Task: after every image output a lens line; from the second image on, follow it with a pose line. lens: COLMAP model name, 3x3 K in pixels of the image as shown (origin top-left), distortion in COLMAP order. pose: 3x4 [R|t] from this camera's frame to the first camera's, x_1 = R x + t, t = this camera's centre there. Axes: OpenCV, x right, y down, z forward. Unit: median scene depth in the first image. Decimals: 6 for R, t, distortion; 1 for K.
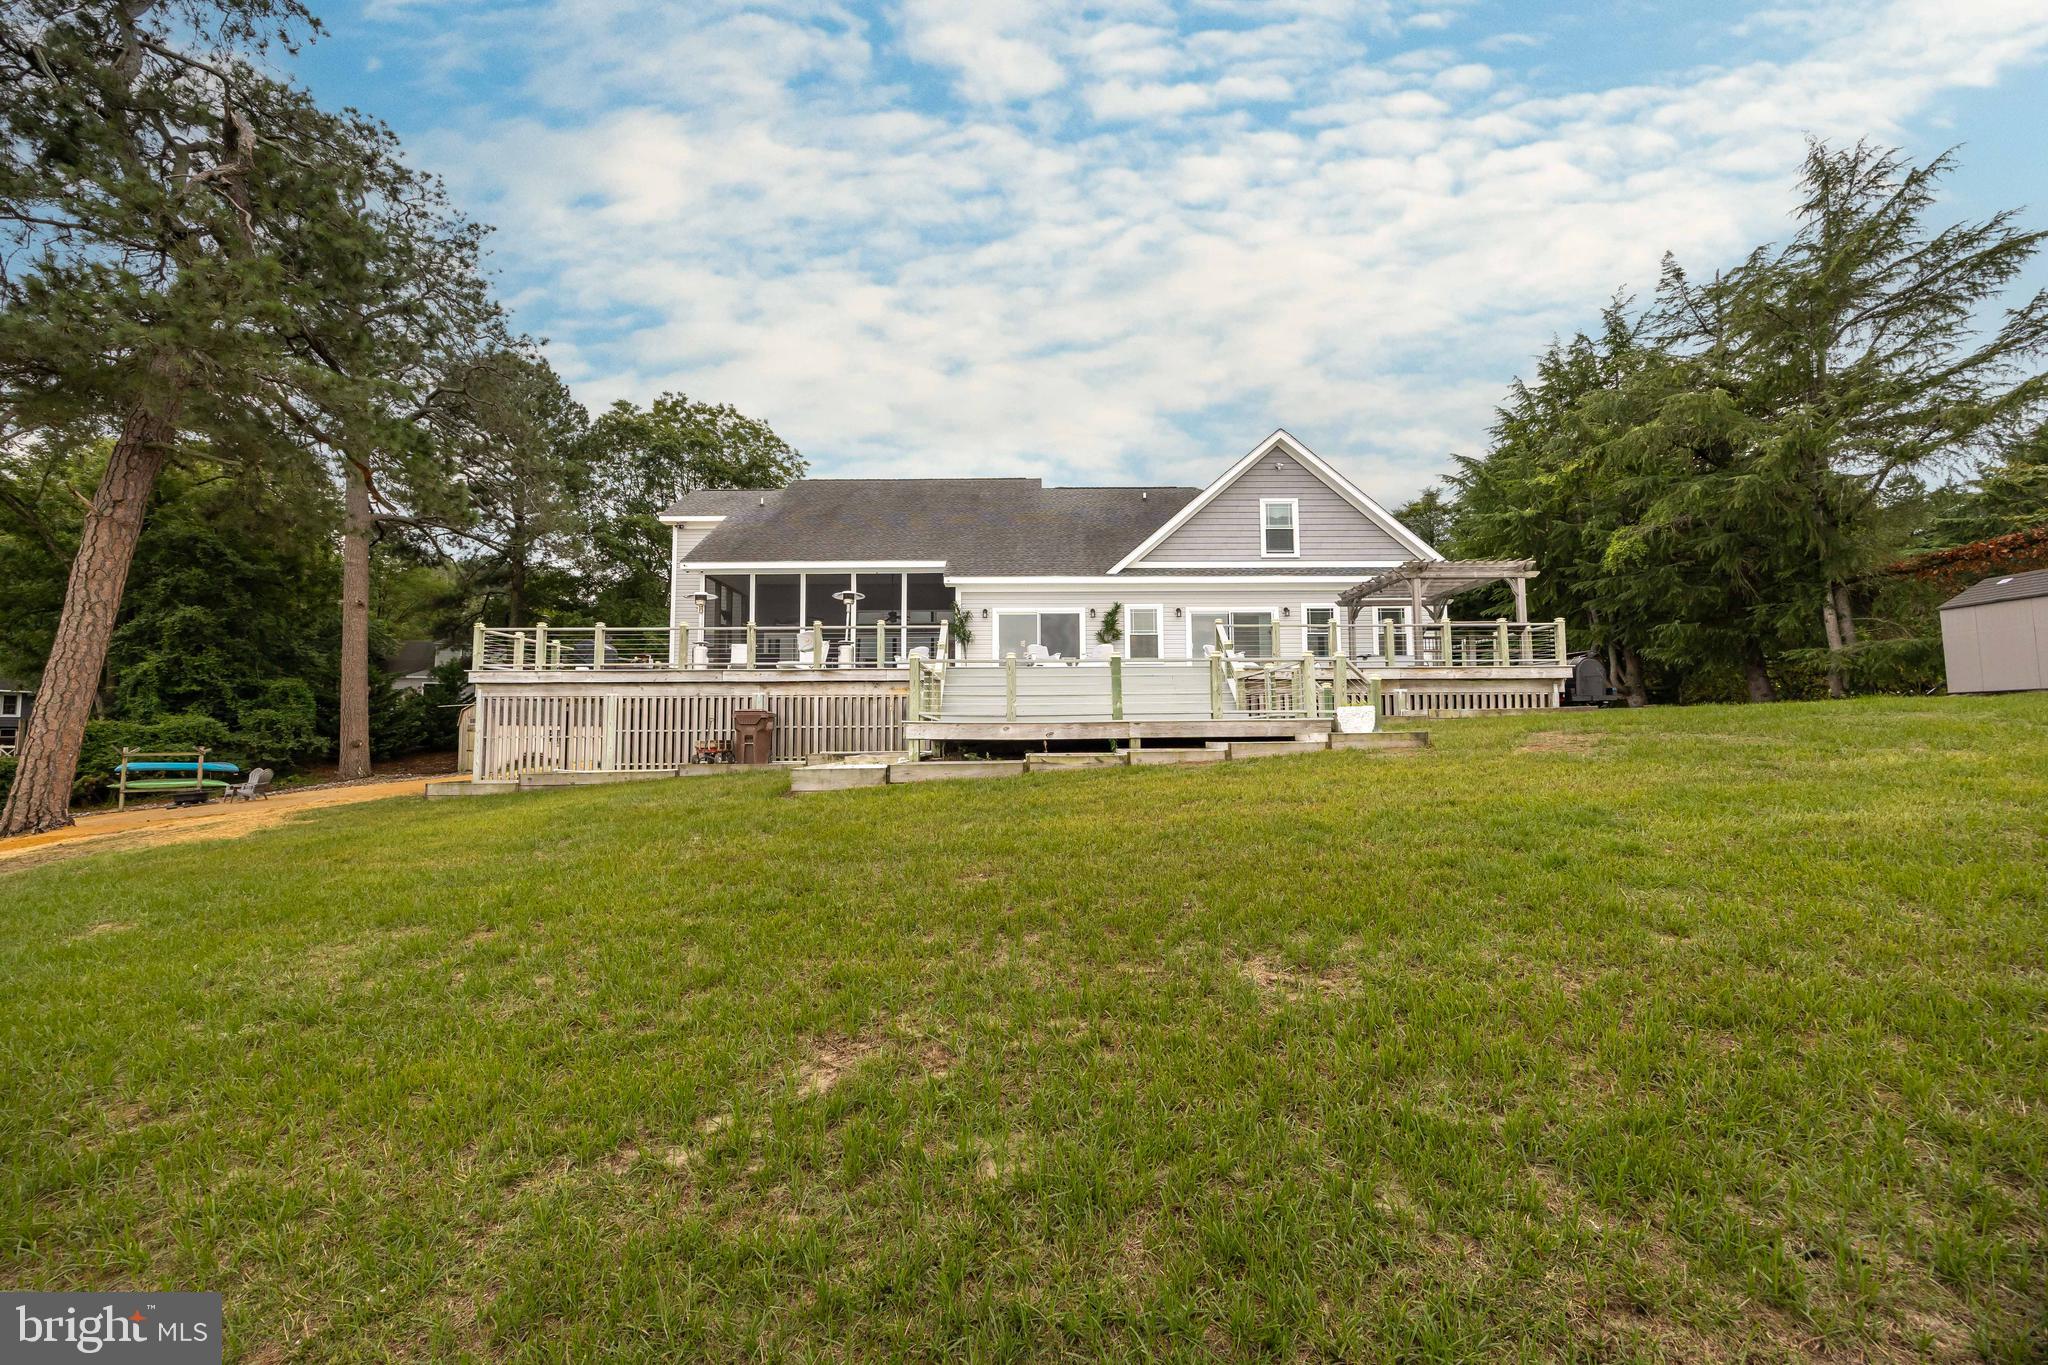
lens RADIAL K [[781.3, 0, 1024.0], [0, 781.3, 682.5], [0, 0, 1]] dist [-0.002686, 0.000154]
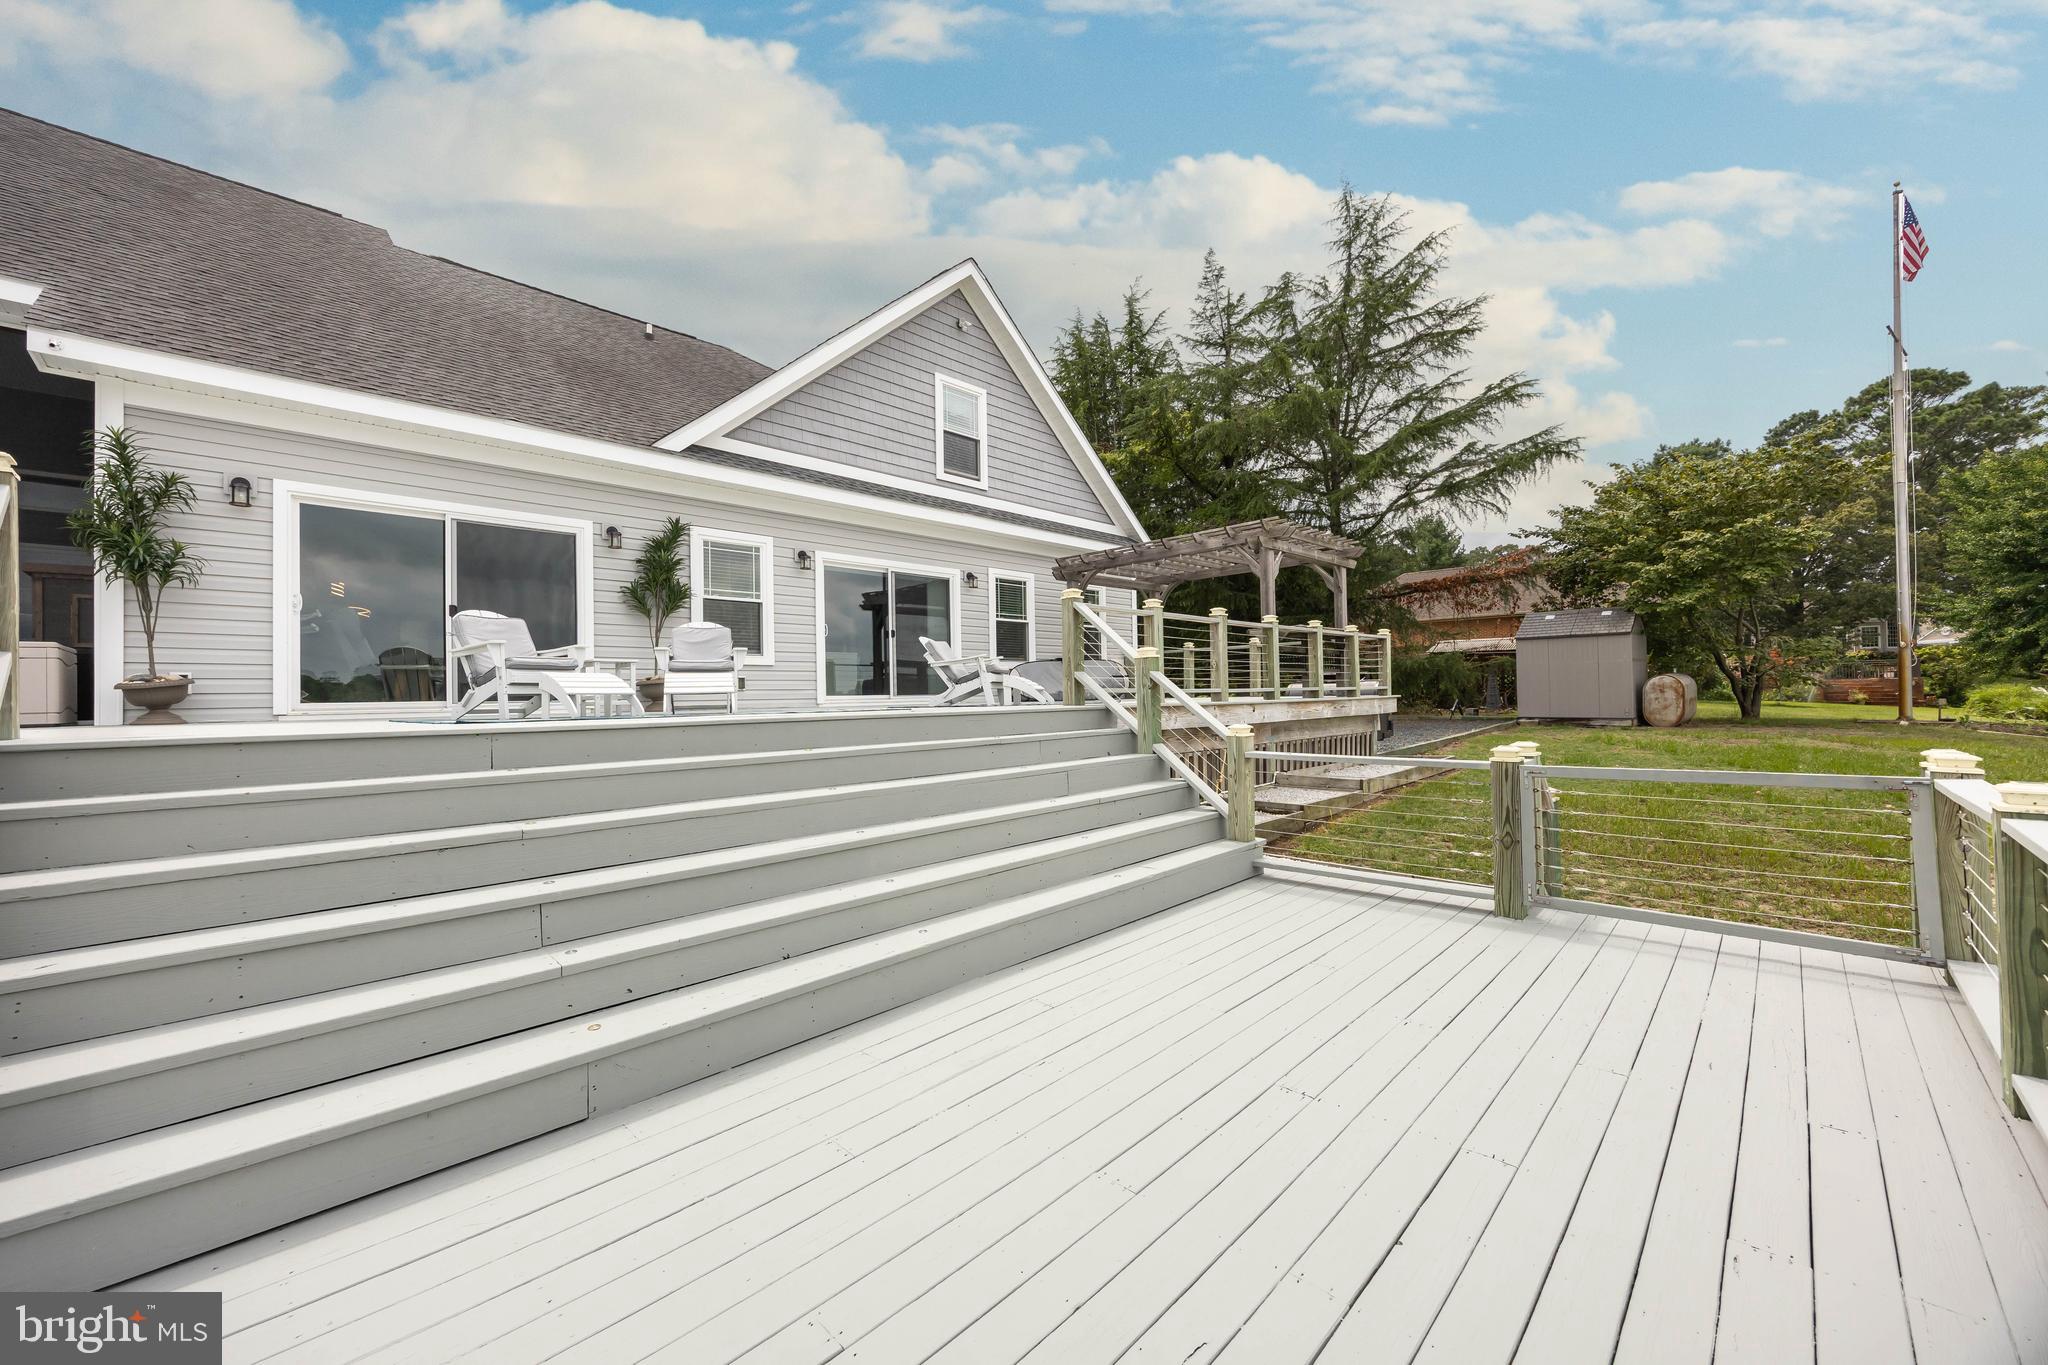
lens RADIAL K [[781.3, 0, 1024.0], [0, 781.3, 682.5], [0, 0, 1]] dist [-0.002686, 0.000154]
pose [[0.706448, 0.003558, 0.707756, -0.048331], [-0.034089, 0.998998, 0.029003, -0.032320], [-0.706943, -0.044616, 0.705862, 0.558115]]
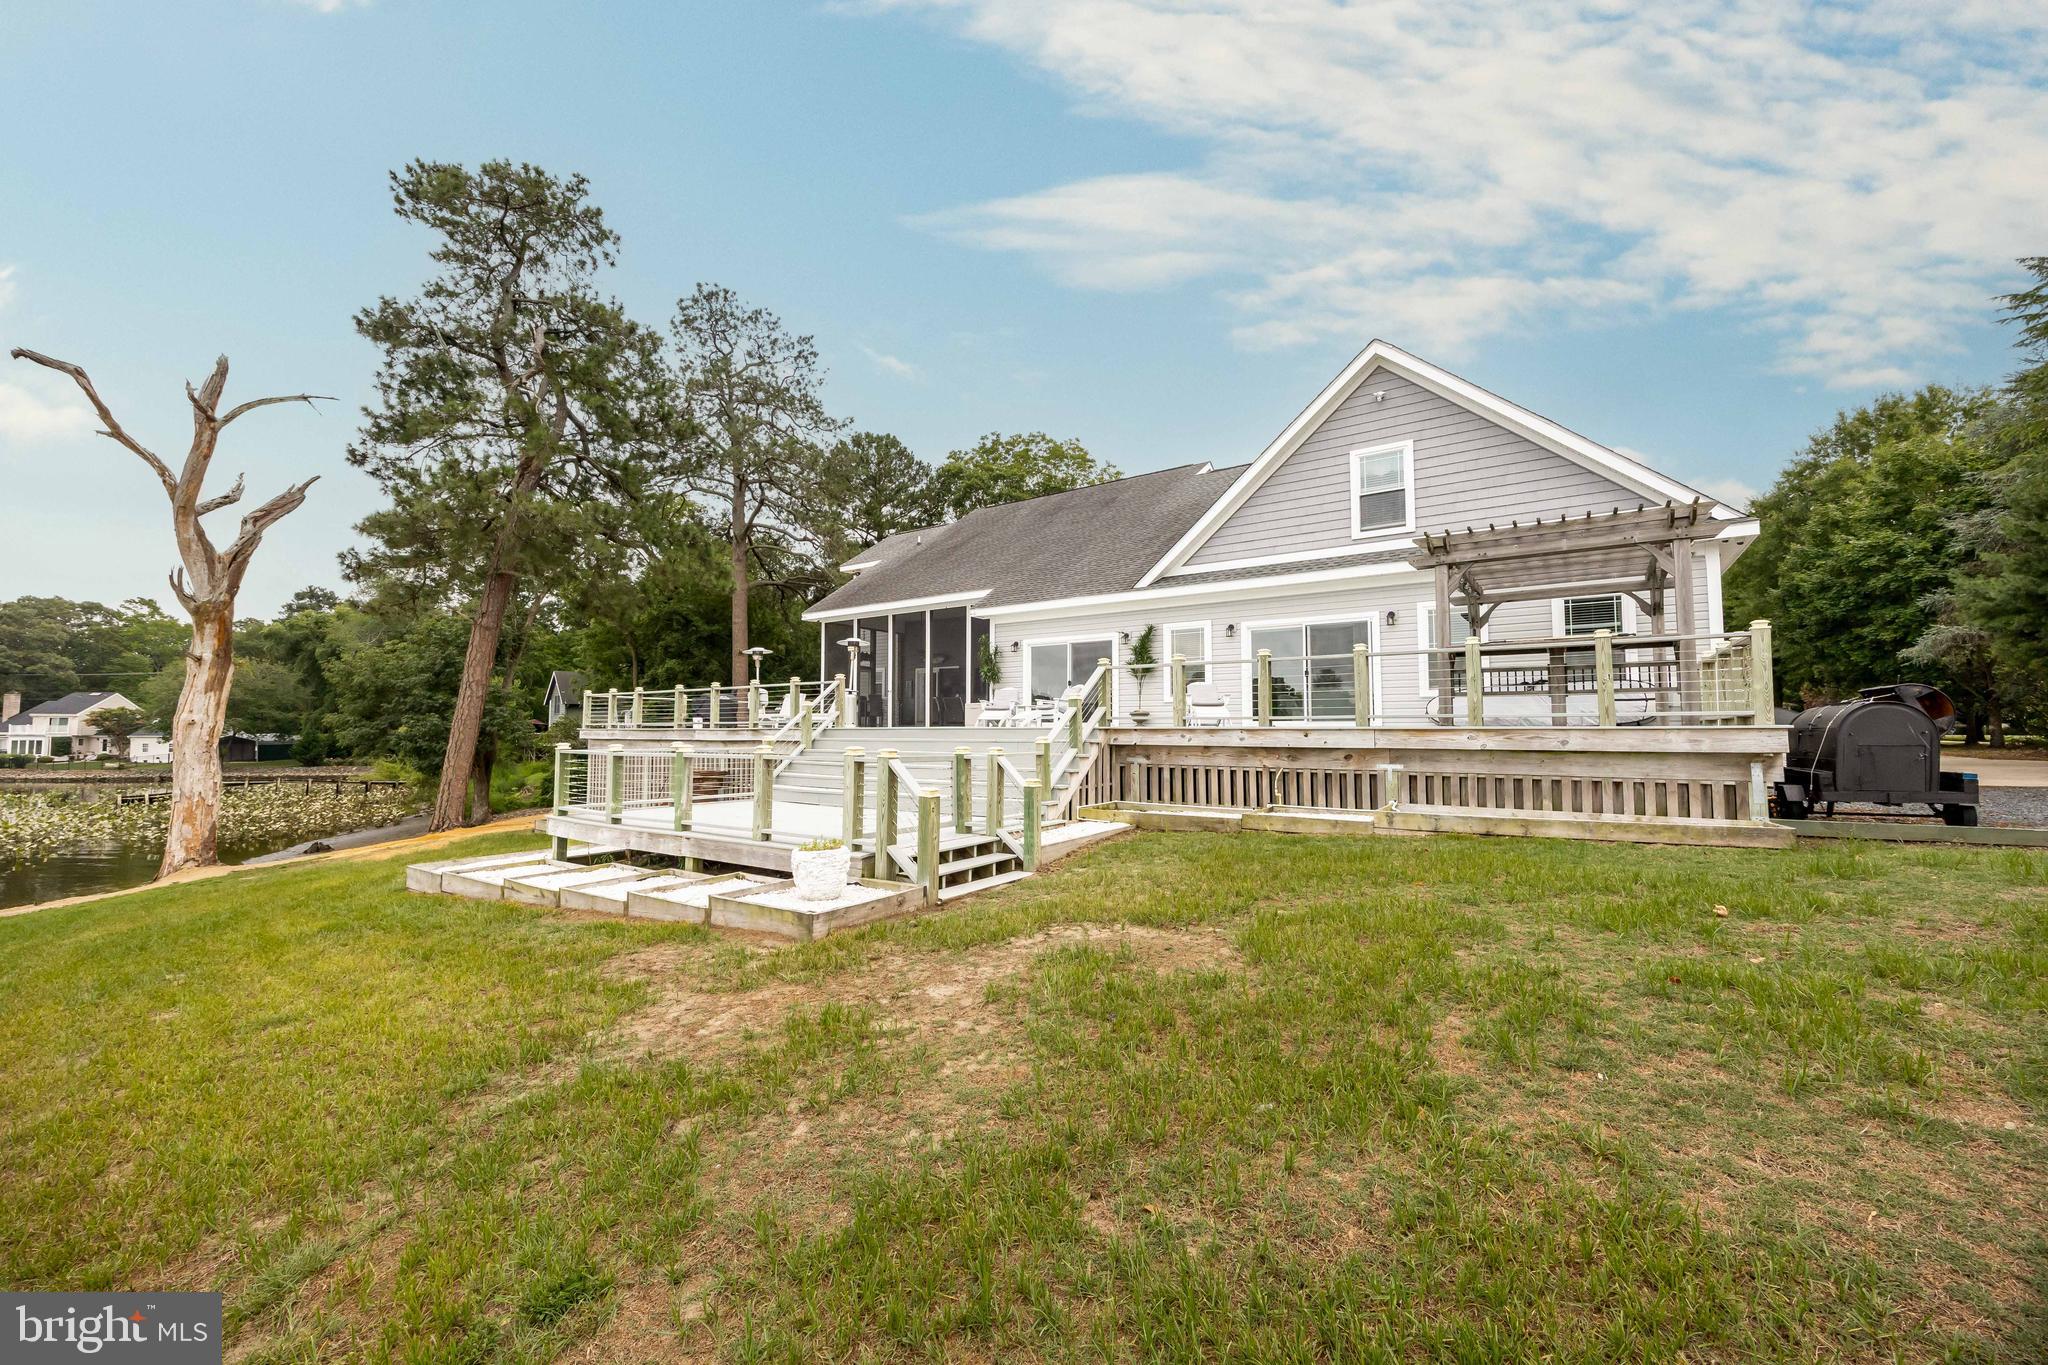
lens RADIAL K [[781.3, 0, 1024.0], [0, 781.3, 682.5], [0, 0, 1]] dist [-0.002686, 0.000154]
pose [[0.818732, -0.031013, -0.573338, 0.457157], [0.037173, 0.999308, -0.000971, -0.047460], [0.572971, -0.020518, 0.819319, 0.290592]]
